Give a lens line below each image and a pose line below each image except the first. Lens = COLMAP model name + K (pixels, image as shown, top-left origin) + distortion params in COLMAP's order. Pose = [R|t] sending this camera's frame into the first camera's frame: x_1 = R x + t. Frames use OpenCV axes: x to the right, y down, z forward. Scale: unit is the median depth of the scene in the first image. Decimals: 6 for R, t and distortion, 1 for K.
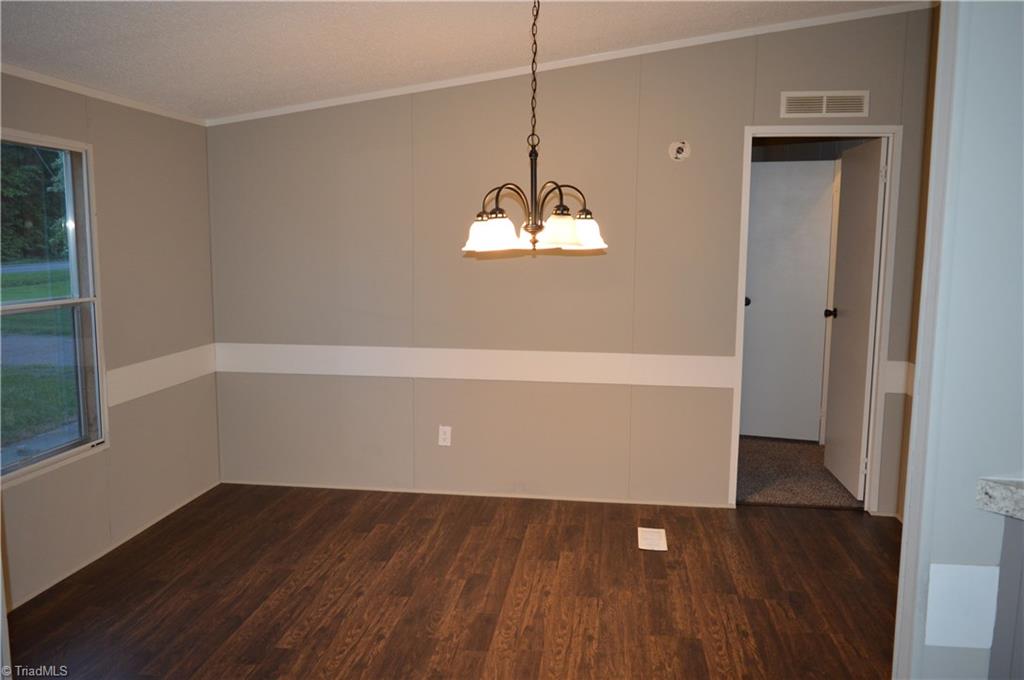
lens RADIAL K [[809.7, 0, 516.7], [0, 809.7, 360.0], [0, 0, 1]] dist [-0.018128, 0.012208]
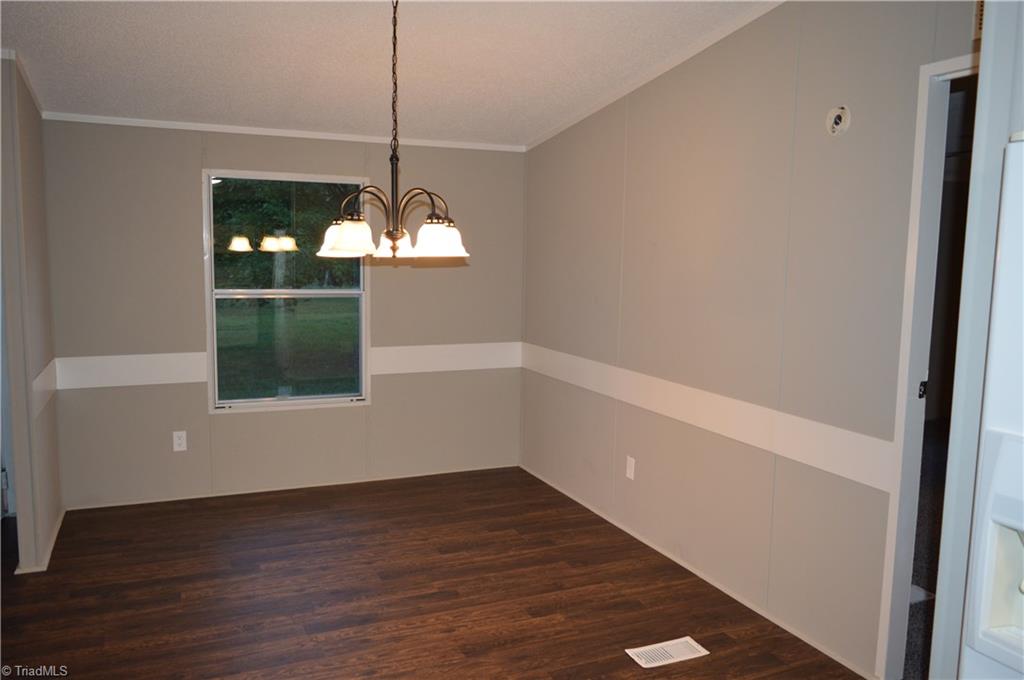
lens RADIAL K [[809.7, 0, 492.4], [0, 809.7, 359.4], [0, 0, 1]] dist [-0.018128, 0.012208]
pose [[0.511660, 0.120562, -0.850687, 0.785609], [-0.139976, 0.988575, 0.055912, -0.073565], [0.847709, 0.090468, 0.522690, 0.517358]]
